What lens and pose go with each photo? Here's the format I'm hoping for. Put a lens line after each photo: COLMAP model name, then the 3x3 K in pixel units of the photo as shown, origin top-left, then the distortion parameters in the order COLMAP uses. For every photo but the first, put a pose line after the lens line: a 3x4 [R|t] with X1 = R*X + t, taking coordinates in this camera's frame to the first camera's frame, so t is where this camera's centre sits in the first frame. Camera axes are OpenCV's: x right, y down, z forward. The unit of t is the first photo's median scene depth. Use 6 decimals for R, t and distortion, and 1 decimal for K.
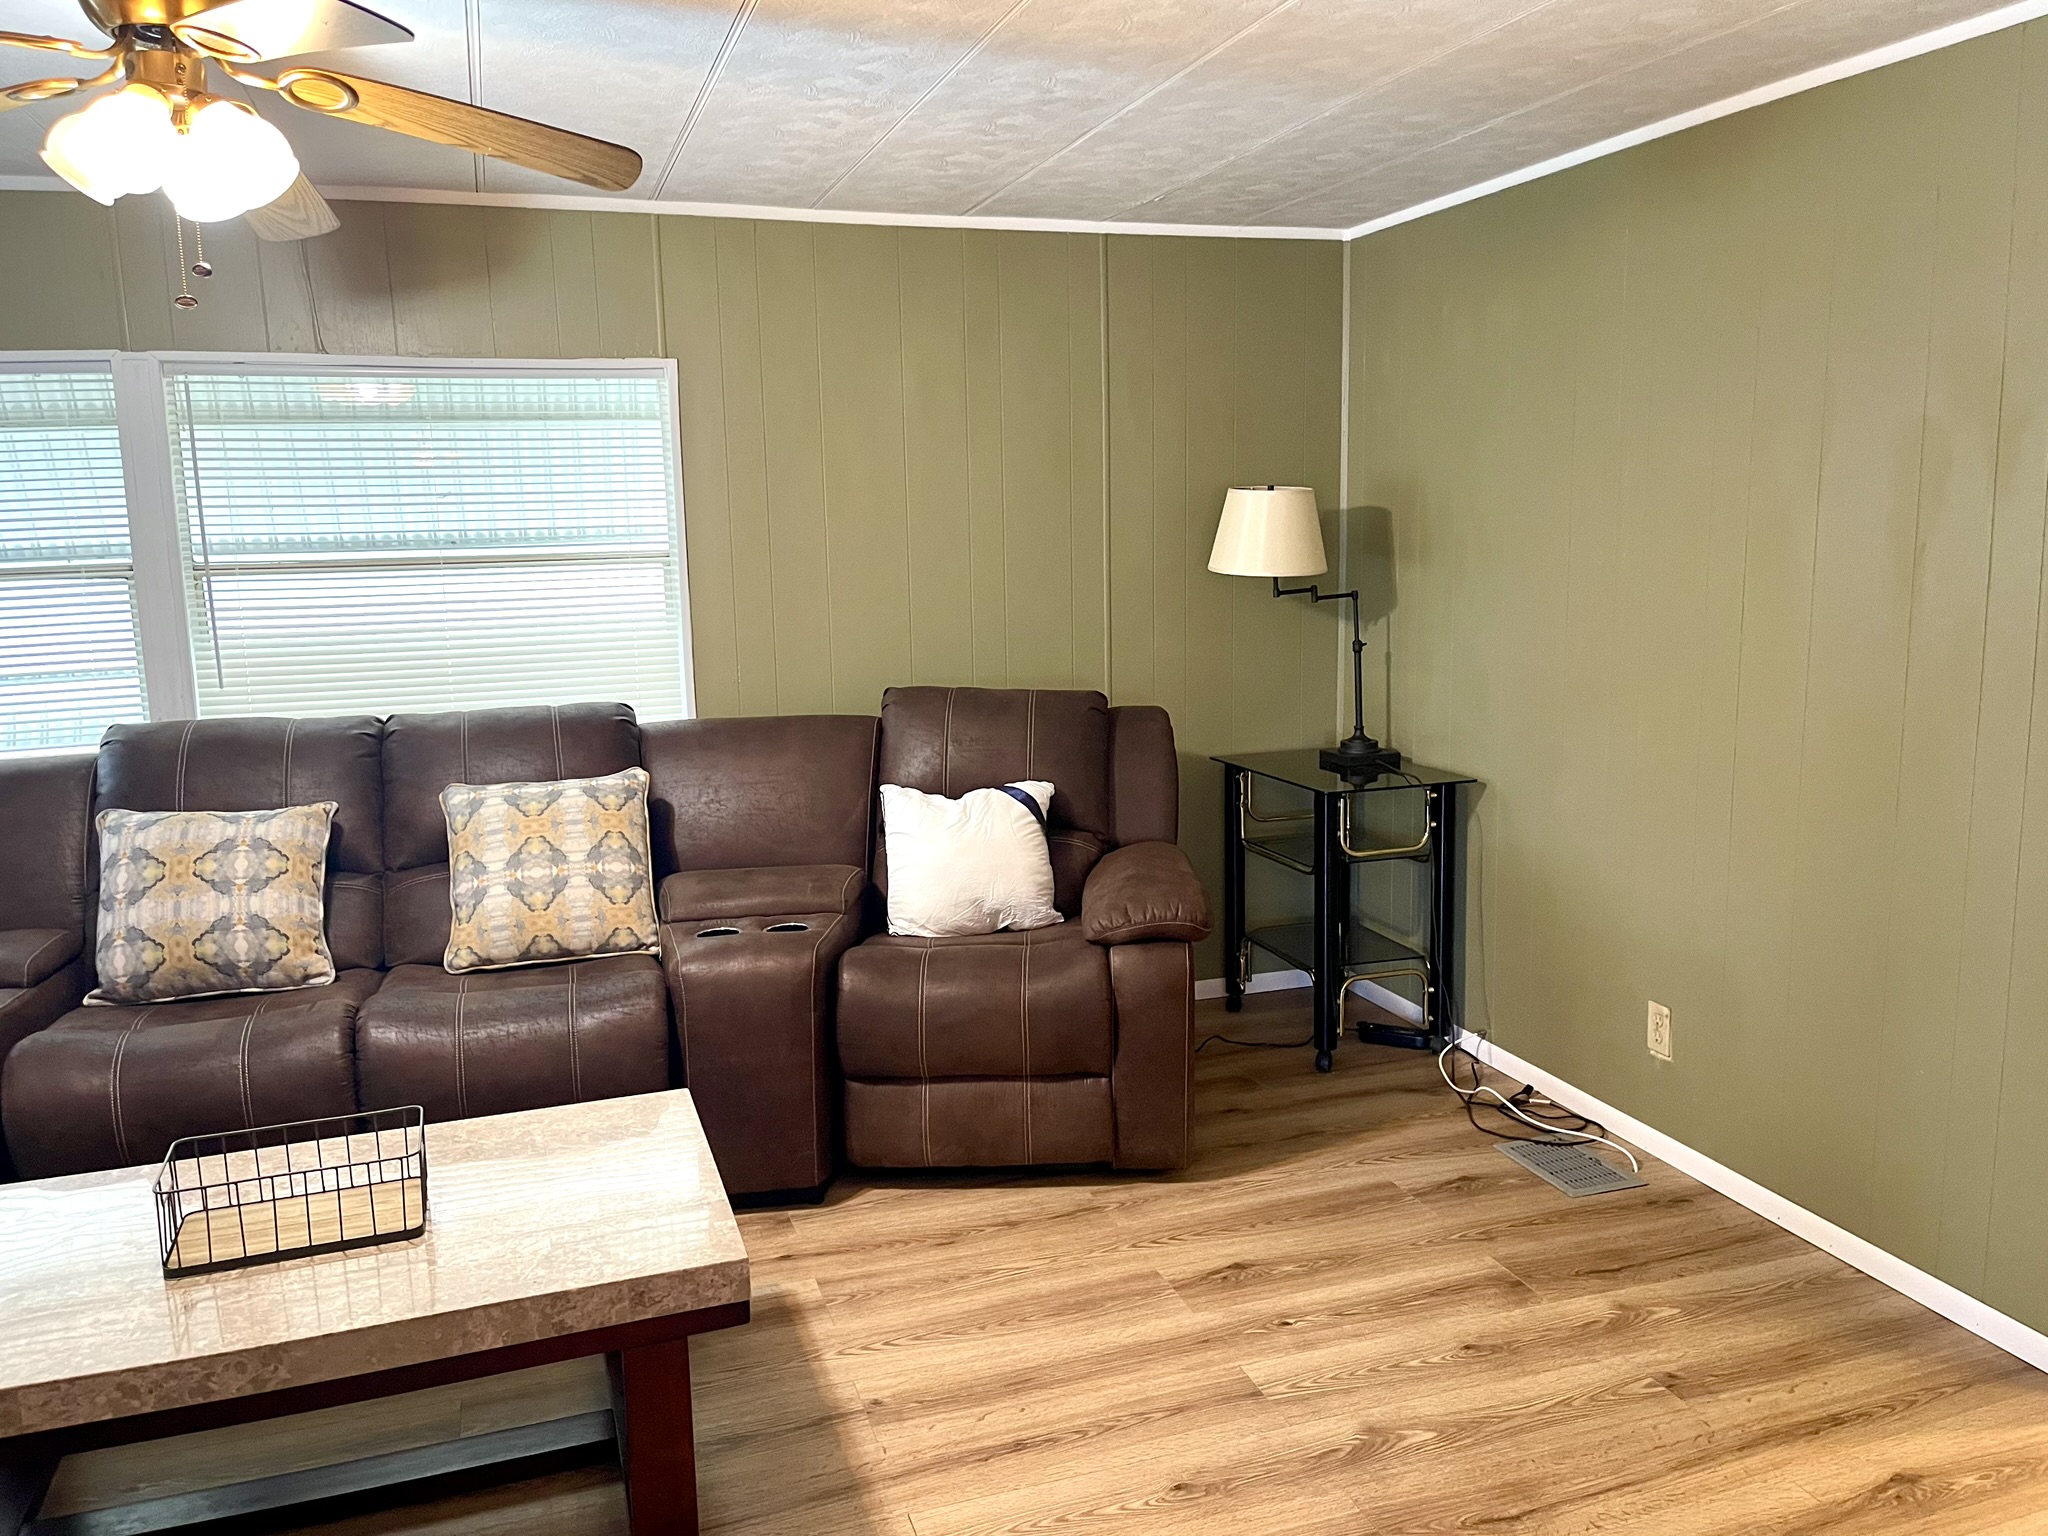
lens RADIAL K [[1590.8, 0, 1043.7], [0, 1590.8, 727.9], [0, 0, 1]] dist [0.033739, -0.036287]
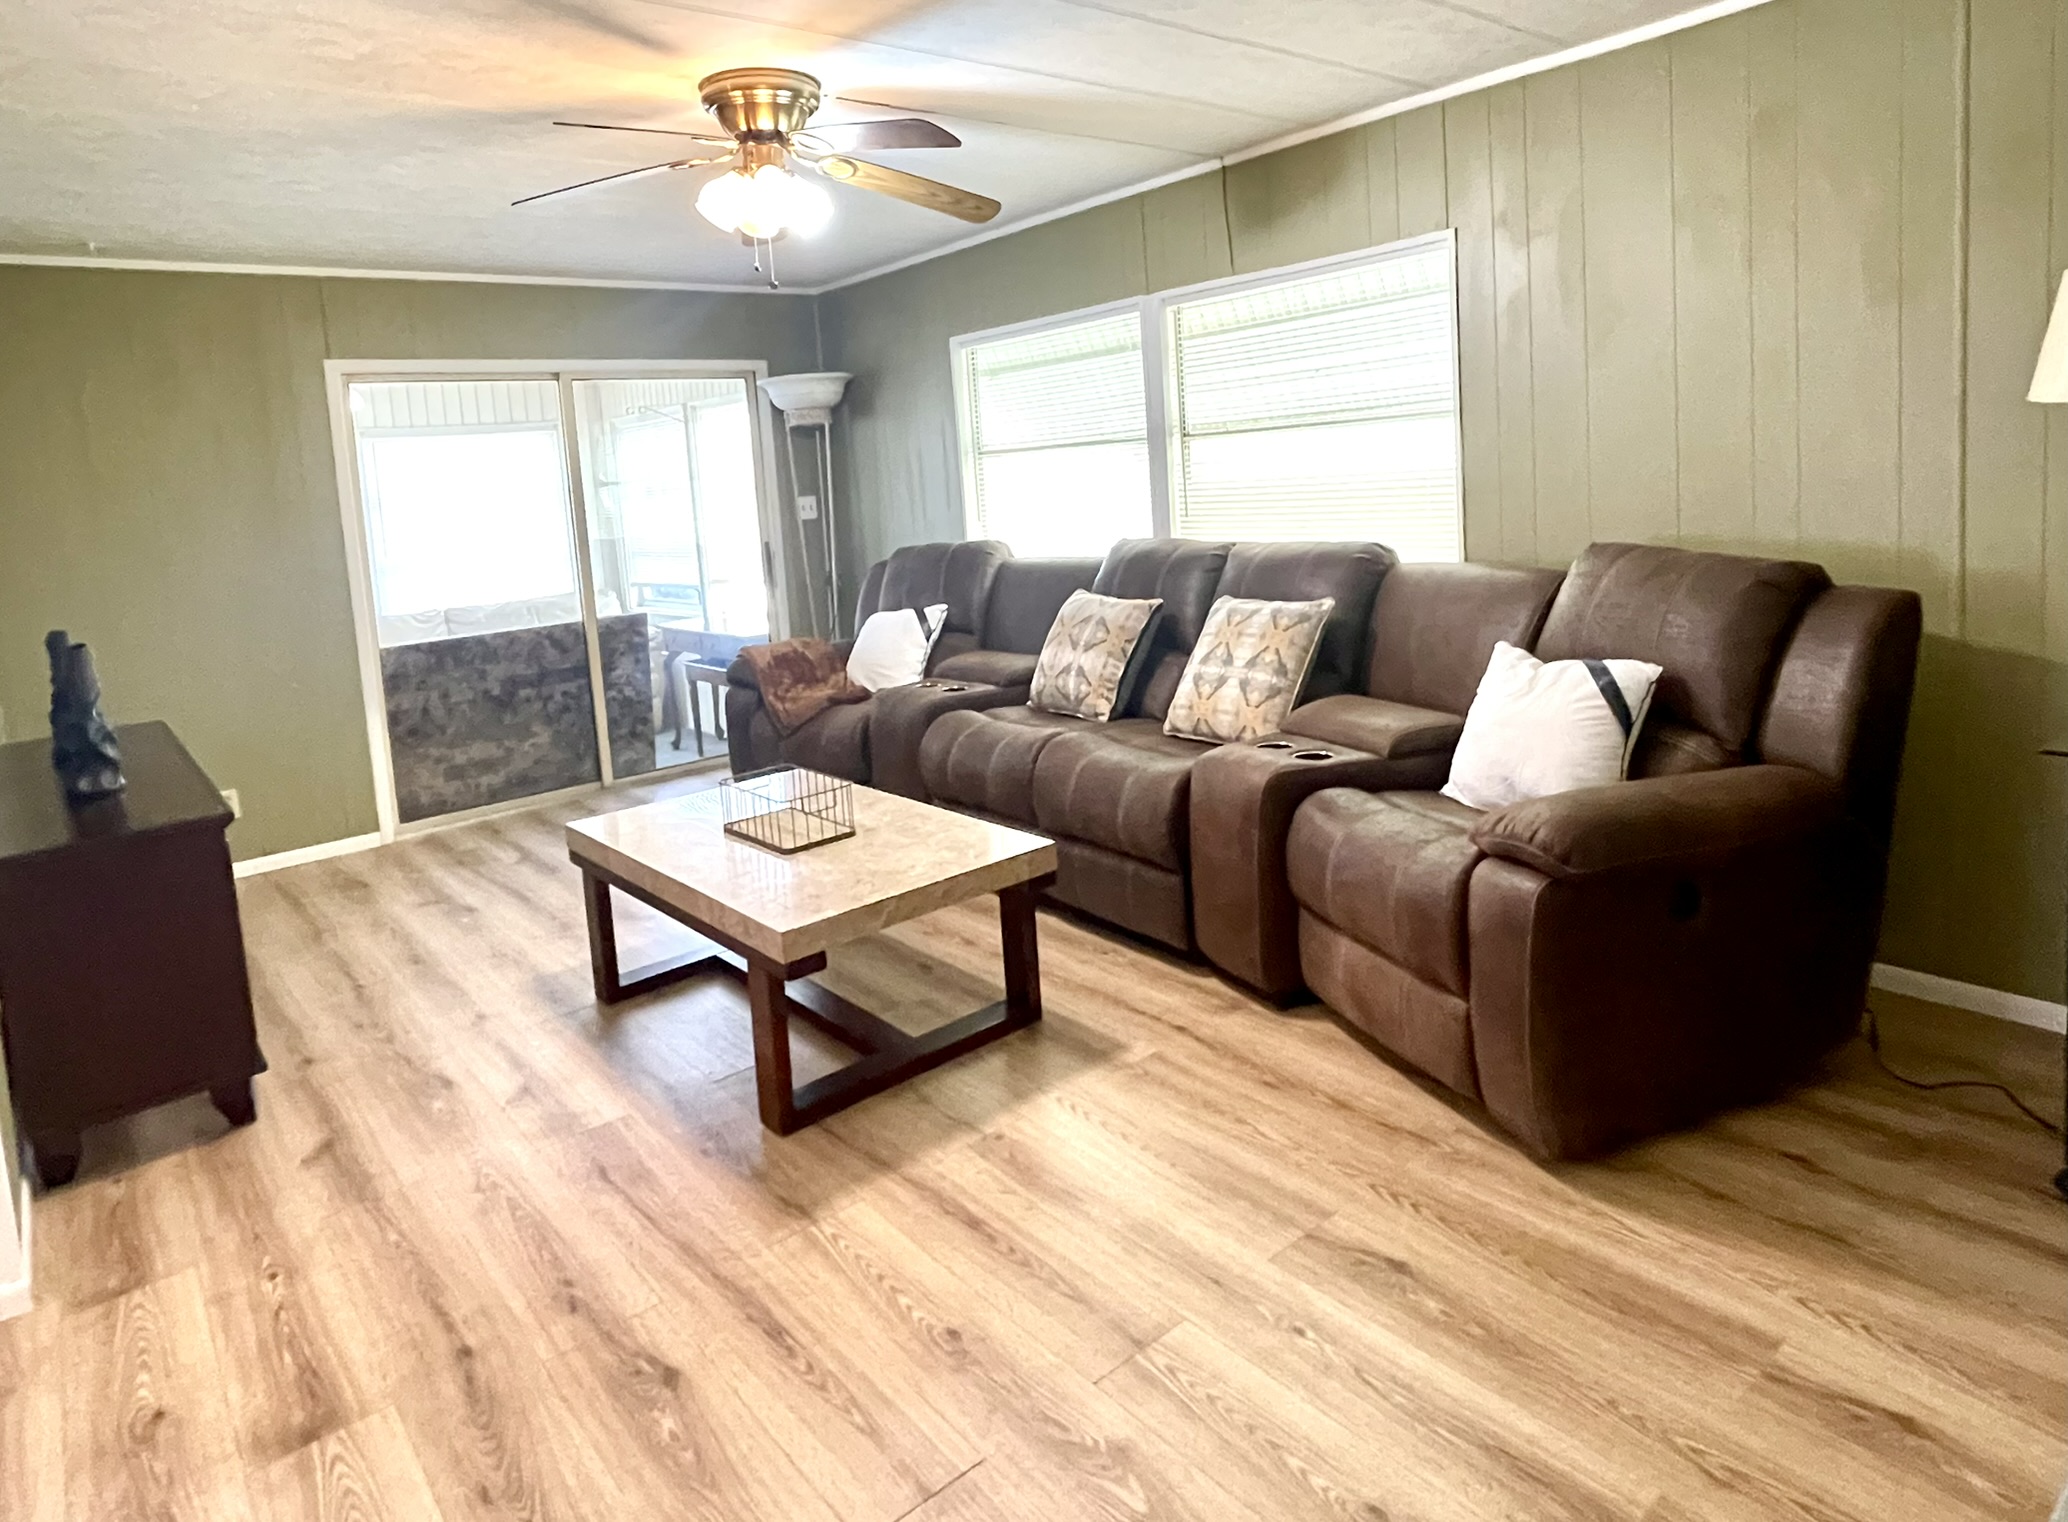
lens RADIAL K [[1245.9, 0, 1059.9], [0, 1245.9, 585.1], [0, 0, 1]] dist [0.000356, -0.004586]
pose [[0.350826, 0.082005, -0.932843, 0.566872], [-0.073264, 0.995508, 0.059960, -0.026780], [0.933570, 0.047308, 0.355258, 0.550233]]
